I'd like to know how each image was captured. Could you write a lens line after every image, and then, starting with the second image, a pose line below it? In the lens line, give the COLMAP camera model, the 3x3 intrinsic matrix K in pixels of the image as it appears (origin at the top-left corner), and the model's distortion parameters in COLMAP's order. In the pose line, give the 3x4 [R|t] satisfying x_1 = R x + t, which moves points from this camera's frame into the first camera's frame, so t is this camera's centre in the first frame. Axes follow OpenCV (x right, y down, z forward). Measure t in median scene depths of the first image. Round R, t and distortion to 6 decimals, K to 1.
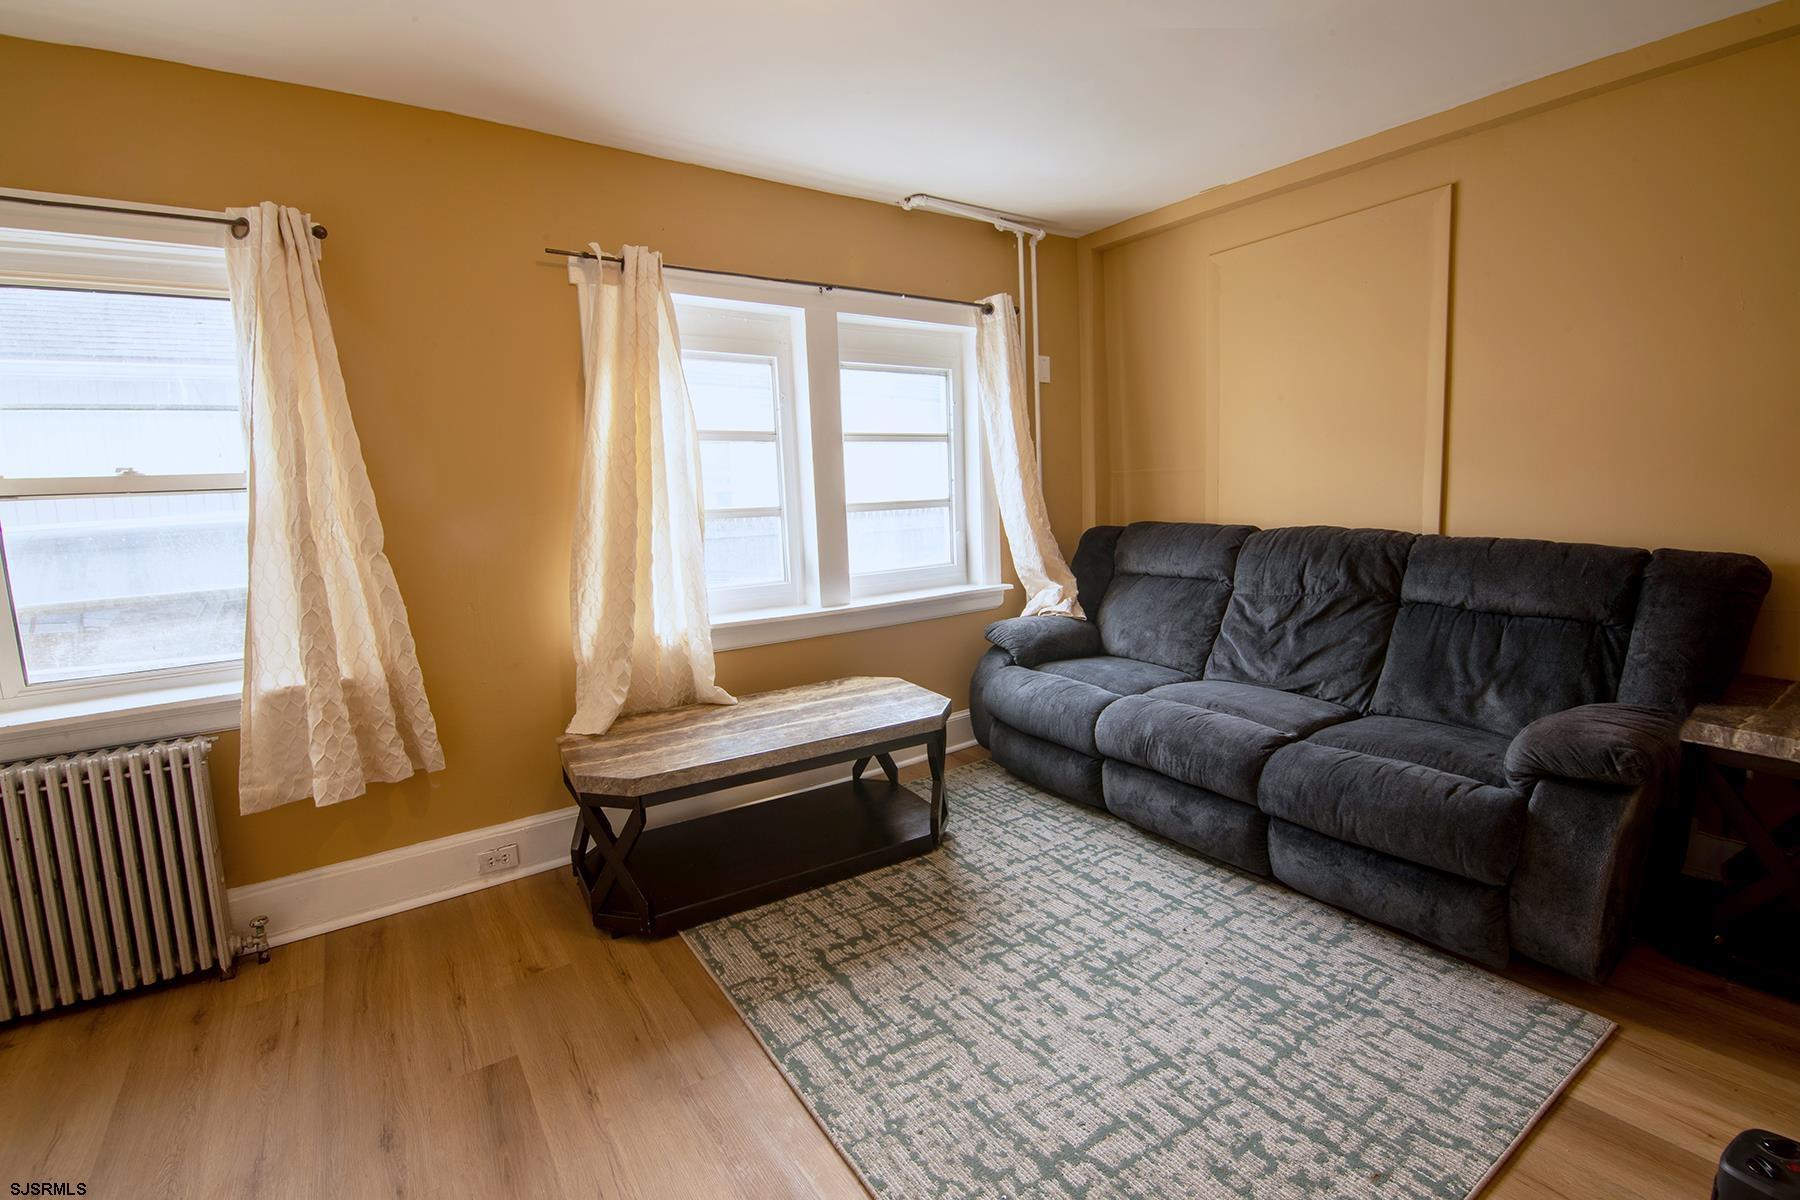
lens RADIAL K [[803.0, 0, 895.1], [0, 803.0, 591.4], [0, 0, 1]] dist [-0.007900, -0.003071]
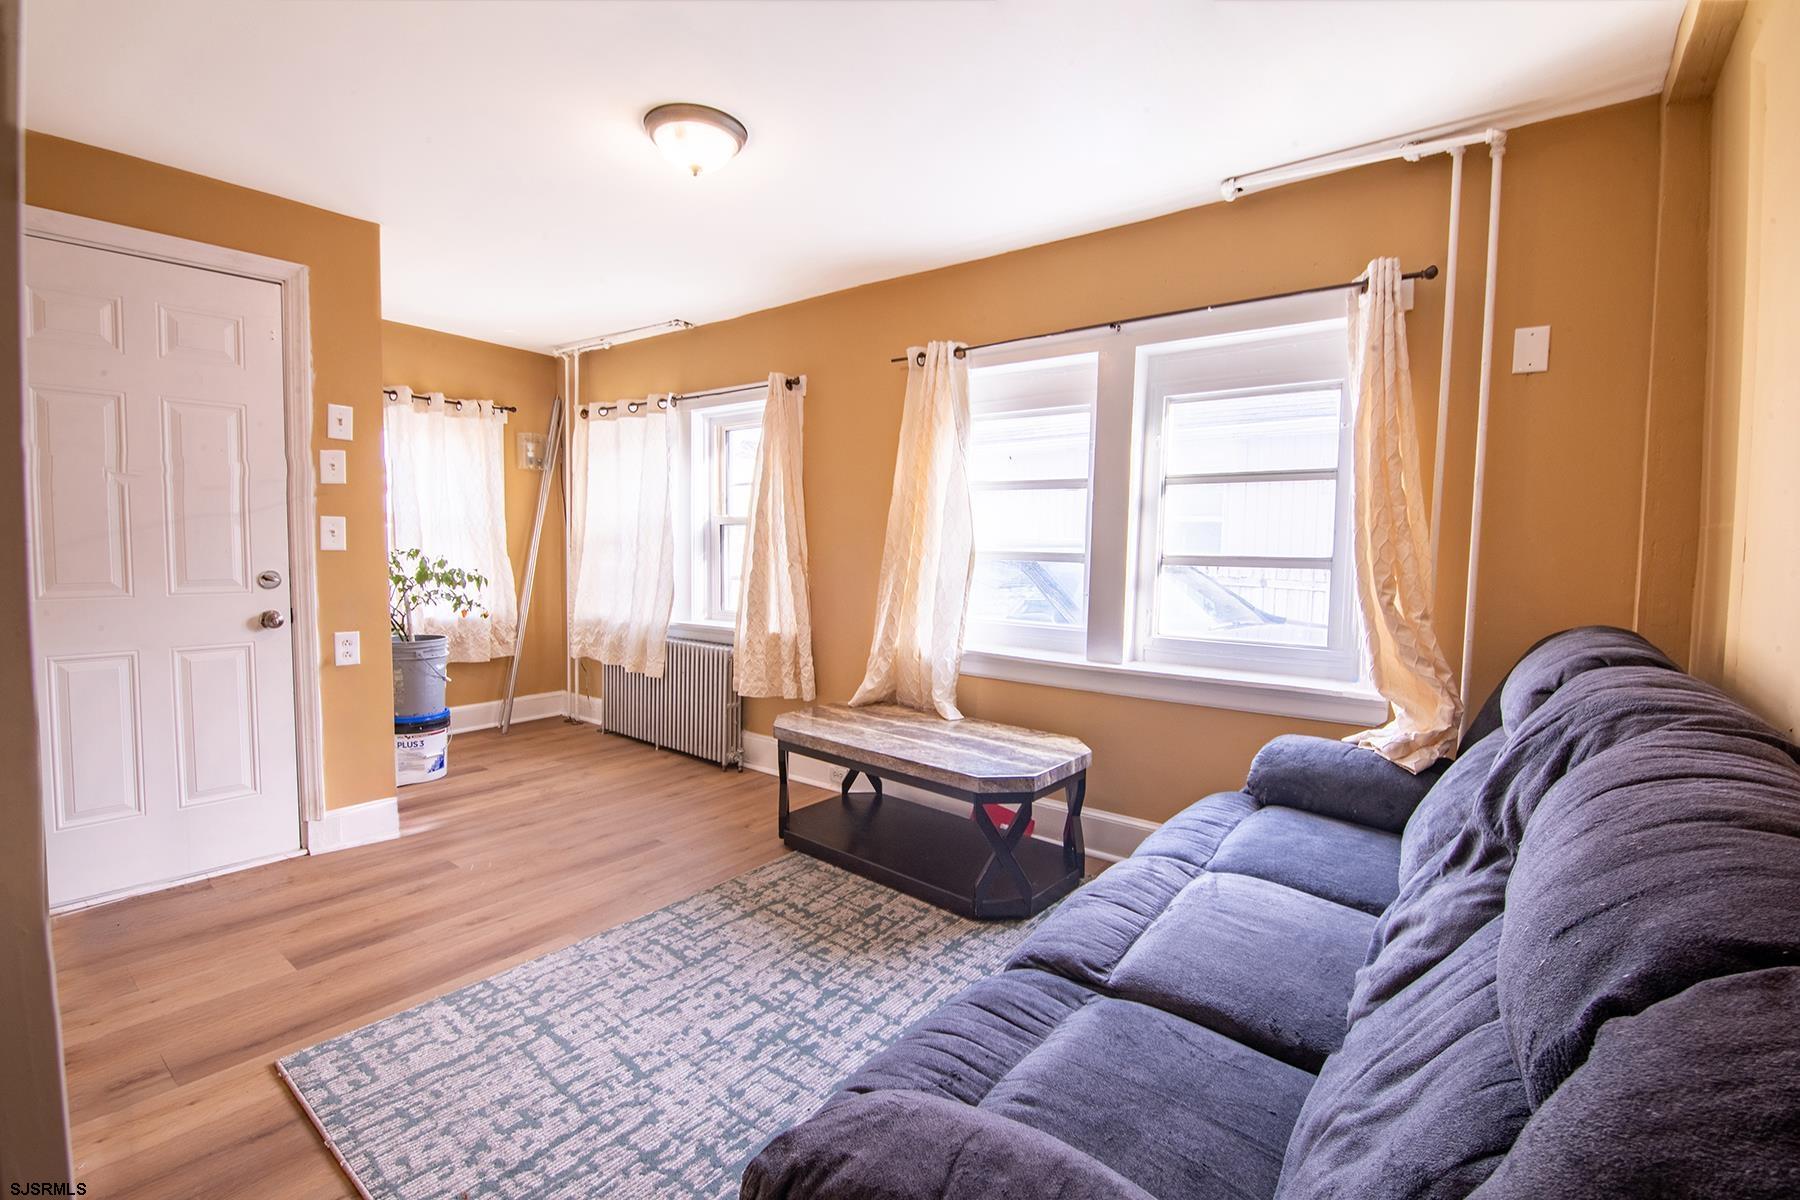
lens RADIAL K [[803.0, 0, 898.8], [0, 803.0, 583.9], [0, 0, 1]] dist [-0.007900, -0.003071]
pose [[0.297833, 0.089826, -0.950382, 1.045068], [-0.143996, 0.988399, 0.048293, -0.117748], [0.943695, 0.122468, 0.307313, 0.689421]]
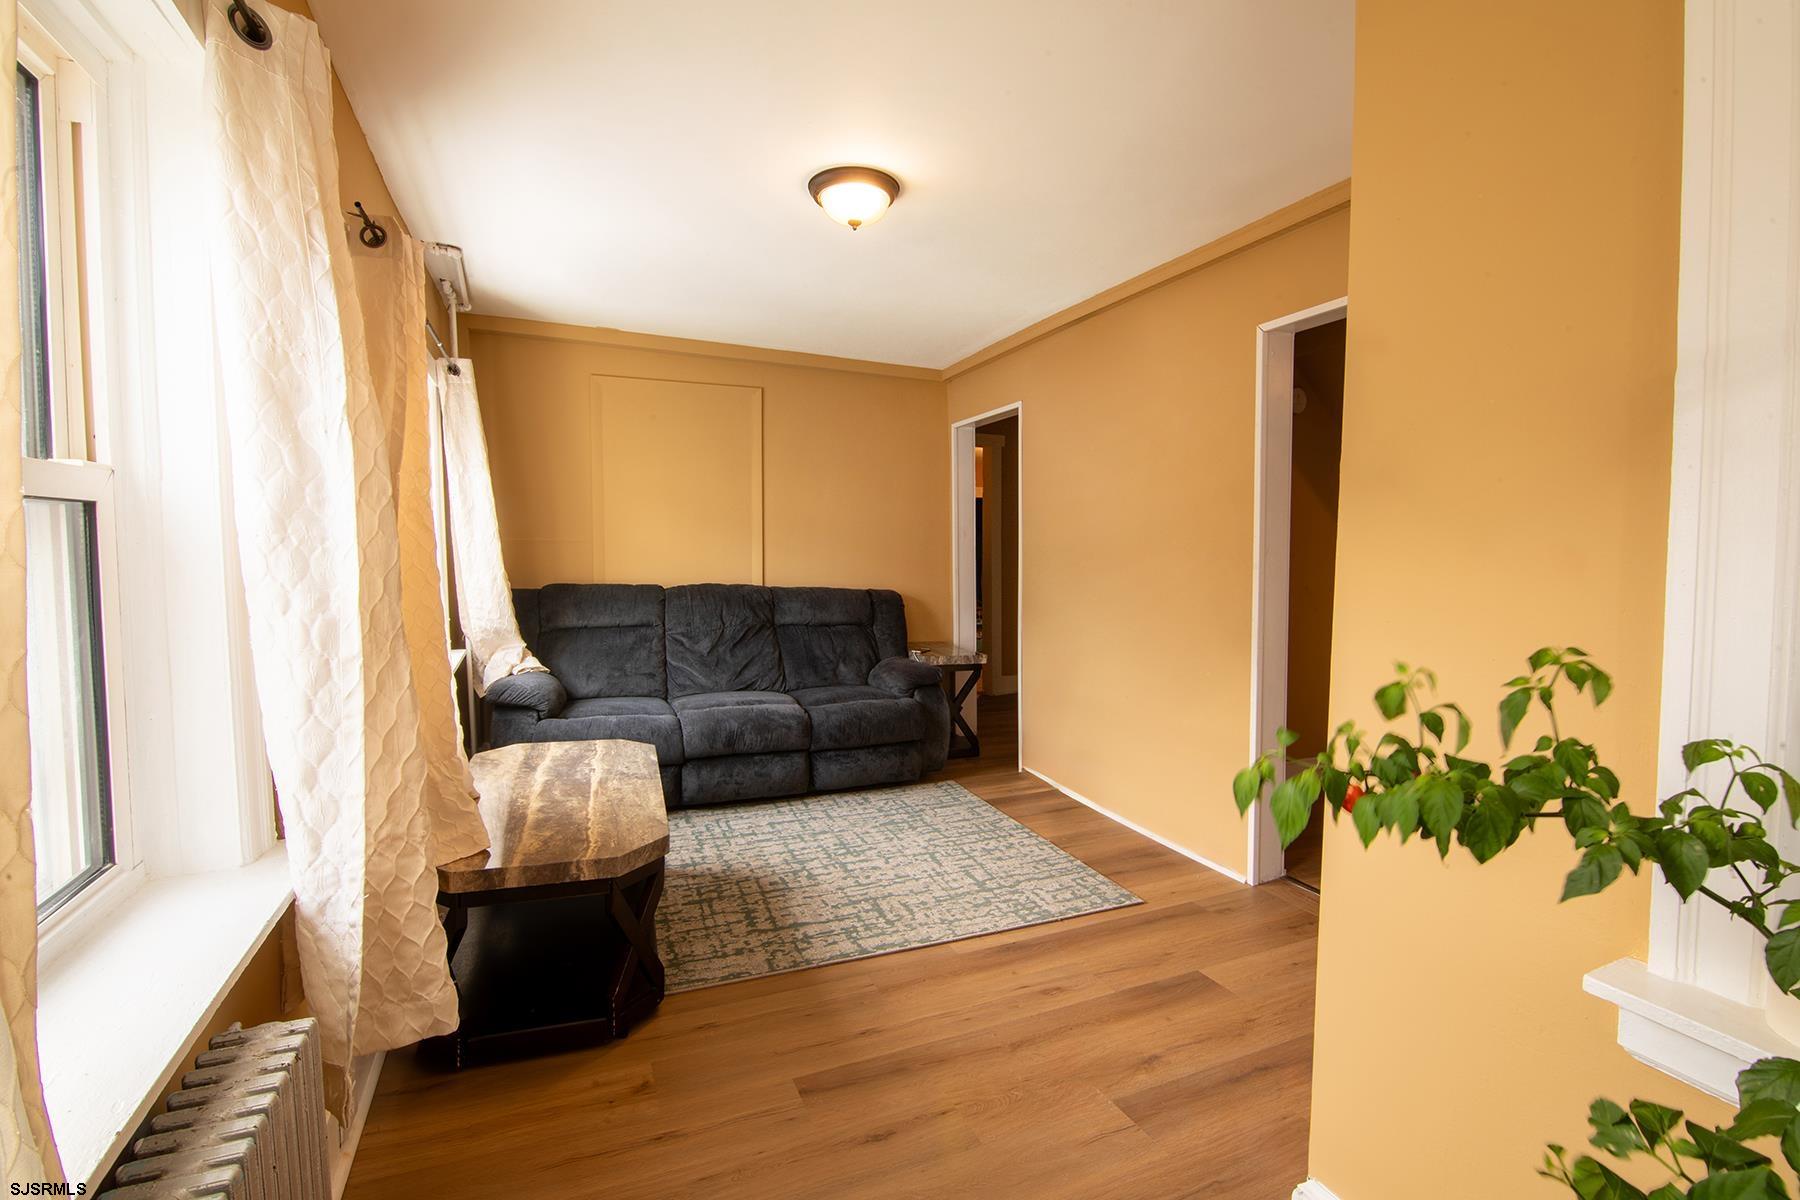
lens RADIAL K [[803.0, 0, 905.0], [0, 803.0, 602.9], [0, 0, 1]] dist [-0.007900, -0.003071]
pose [[0.195106, -0.031954, 0.980261, -1.149574], [0.113883, 0.993447, 0.009717, -0.023197], [-0.974148, 0.109739, 0.197467, 0.462867]]
